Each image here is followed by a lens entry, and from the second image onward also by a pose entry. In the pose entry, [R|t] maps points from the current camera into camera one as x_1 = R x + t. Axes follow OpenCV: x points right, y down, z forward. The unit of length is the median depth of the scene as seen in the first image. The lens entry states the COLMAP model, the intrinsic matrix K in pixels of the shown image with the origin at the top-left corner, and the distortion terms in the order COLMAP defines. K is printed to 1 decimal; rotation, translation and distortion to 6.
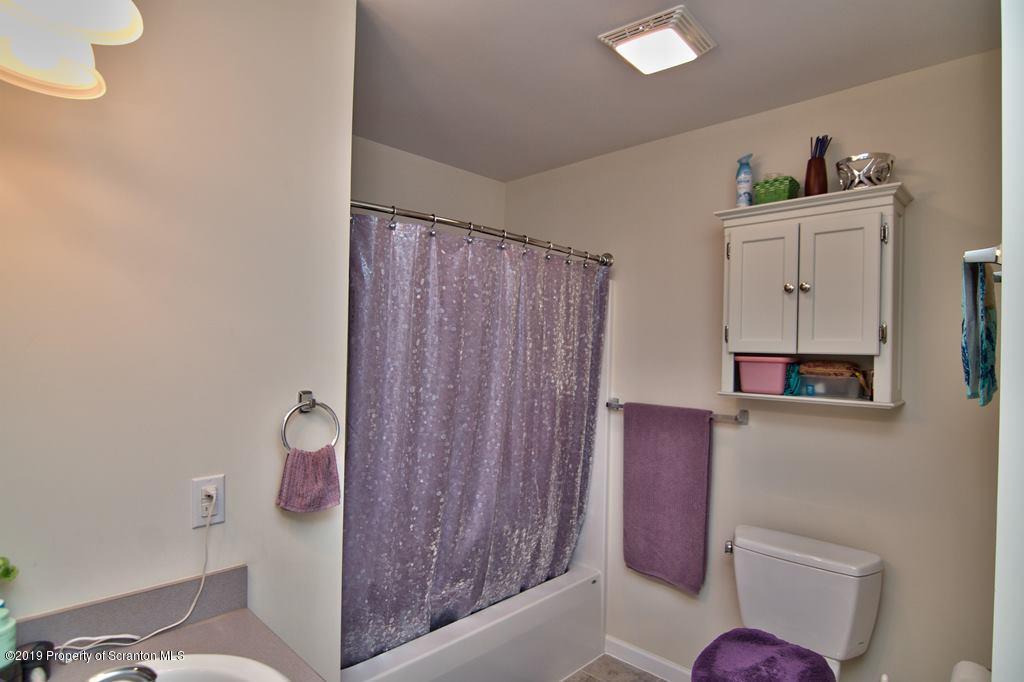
lens RADIAL K [[555.1, 0, 512.1], [0, 555.1, 344.5], [0, 0, 1]] dist [-0.000246, -0.001047]
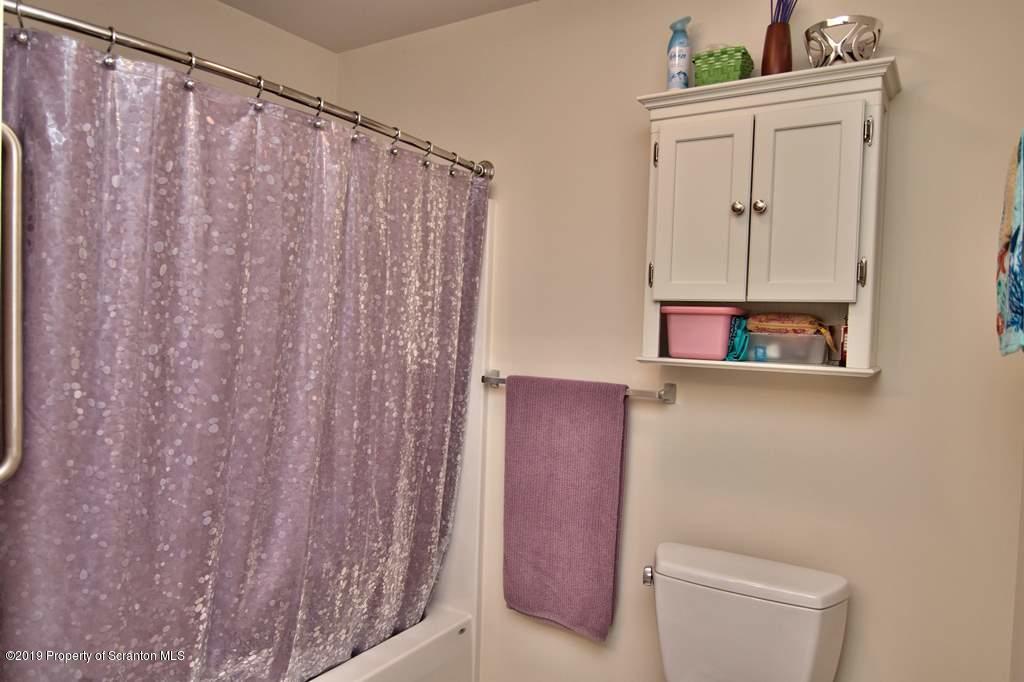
lens RADIAL K [[704.6, 0, 512.0], [0, 704.6, 341.0], [0, 0, 1]] dist [-0.001332, -0.001478]
pose [[0.979820, 0.004026, 0.199839, 0.039566], [-0.012087, 0.999161, 0.039133, 0.033268], [-0.199514, -0.040759, 0.979047, 0.170044]]
